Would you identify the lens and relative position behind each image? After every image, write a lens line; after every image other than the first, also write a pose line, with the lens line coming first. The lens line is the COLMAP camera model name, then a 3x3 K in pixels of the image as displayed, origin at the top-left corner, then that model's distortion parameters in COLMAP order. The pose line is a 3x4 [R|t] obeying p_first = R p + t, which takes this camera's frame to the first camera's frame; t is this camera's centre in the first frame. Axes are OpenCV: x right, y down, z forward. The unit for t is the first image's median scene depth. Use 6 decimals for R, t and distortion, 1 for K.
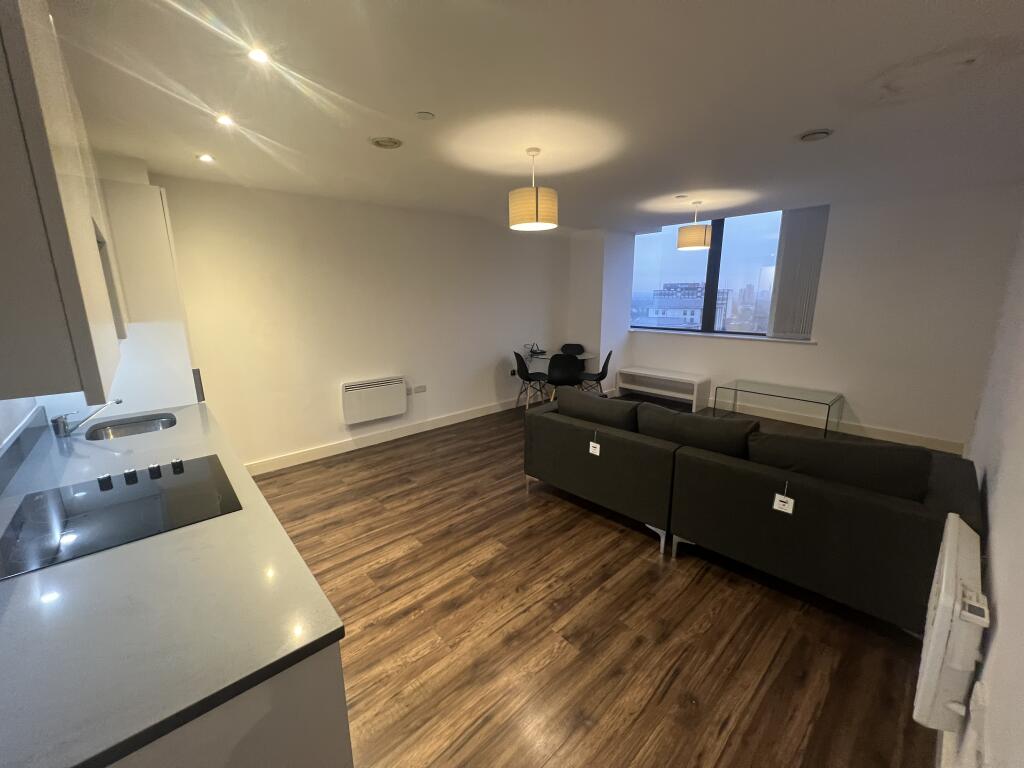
lens RADIAL K [[410.1, 0, 511.2], [0, 410.1, 383.2], [0, 0, 1]] dist [0.000019, -0.000047]
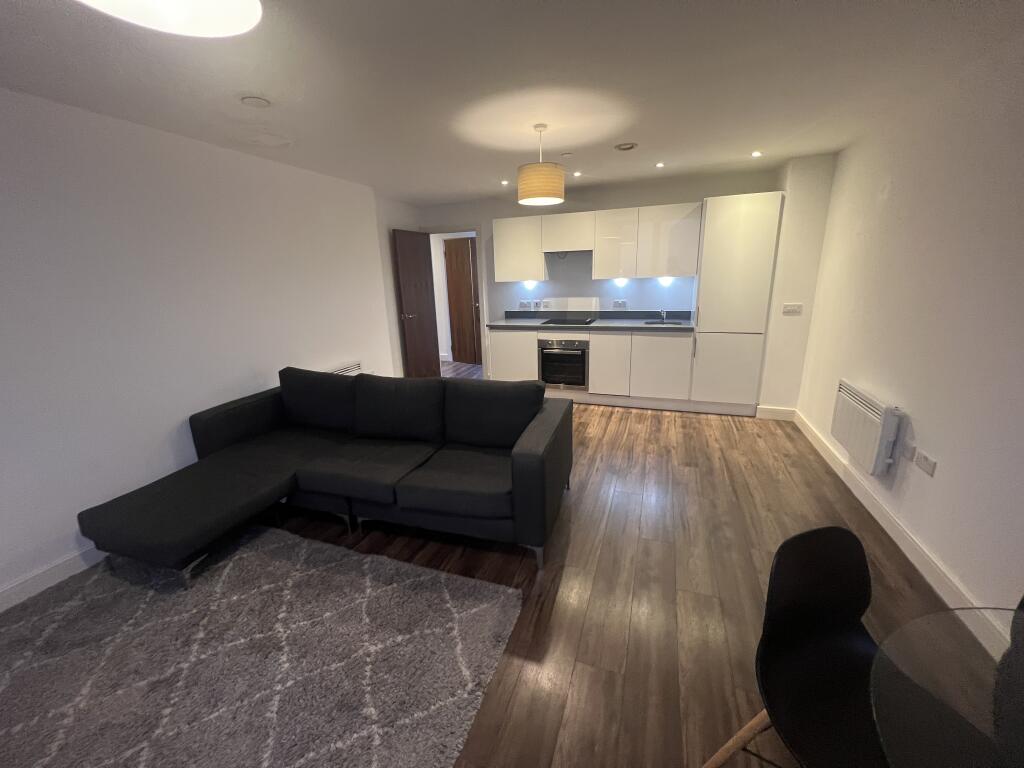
lens RADIAL K [[410.1, 0, 509.3], [0, 410.1, 381.4], [0, 0, 1]] dist [0.000019, -0.000047]
pose [[-0.886580, 0.154029, -0.436177, 0.650742], [-0.059275, 0.897331, 0.437360, -0.421282], [0.458761, 0.413609, -0.786426, 1.968660]]
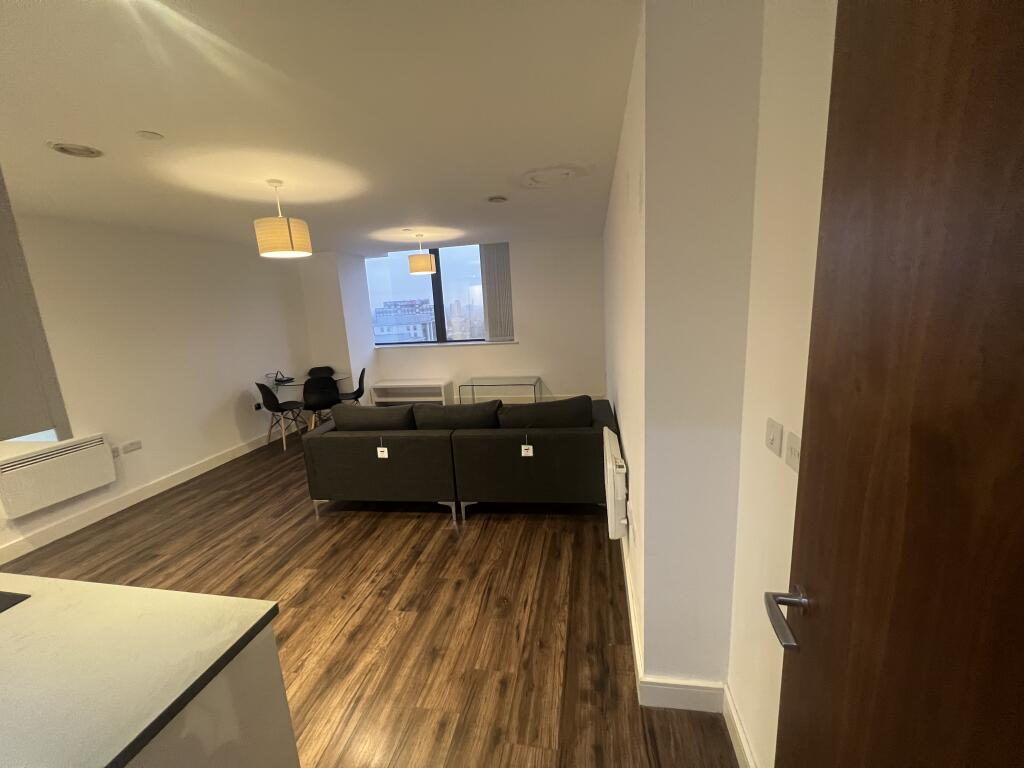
lens RADIAL K [[410.1, 0, 511.3], [0, 410.1, 382.8], [0, 0, 1]] dist [0.000019, -0.000047]
pose [[0.798366, -0.151543, 0.582792, -0.144403], [0.177165, 0.984093, 0.013195, 0.021063], [-0.575520, 0.092716, 0.812515, -0.128968]]
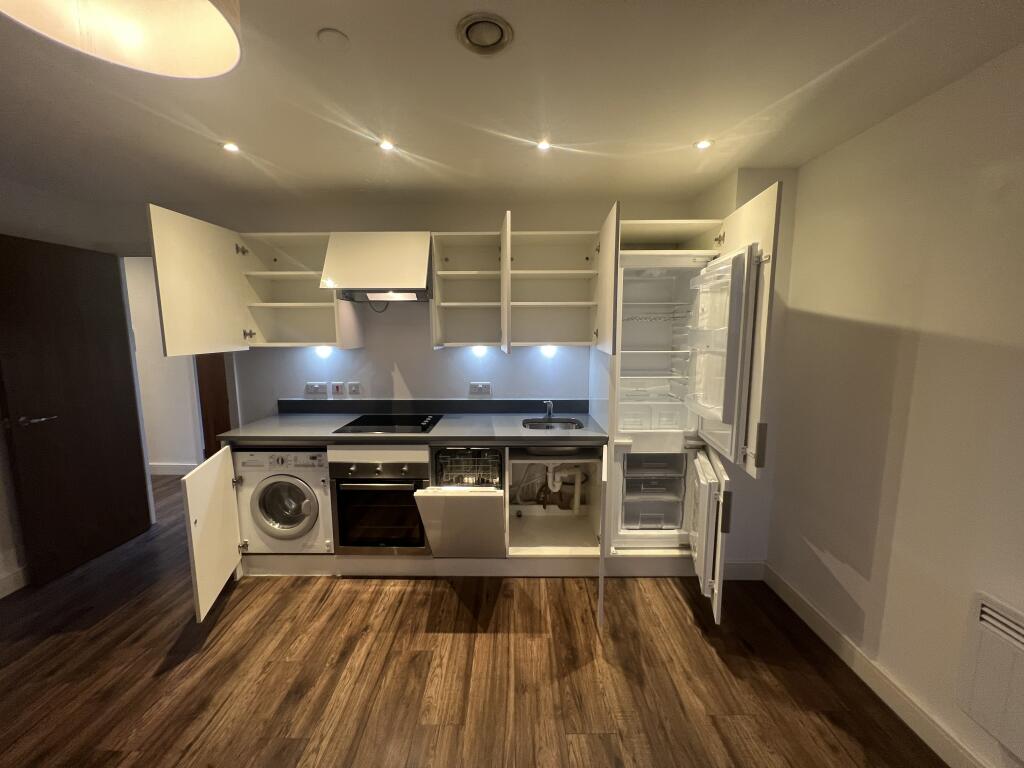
lens RADIAL K [[410.1, 0, 512.5], [0, 410.1, 380.9], [0, 0, 1]] dist [0.000019, -0.000047]
pose [[-0.672473, 0.100263, -0.733299, 0.092257], [-0.150983, 0.951363, 0.268538, -0.286597], [0.724558, 0.291301, -0.624627, 1.338405]]
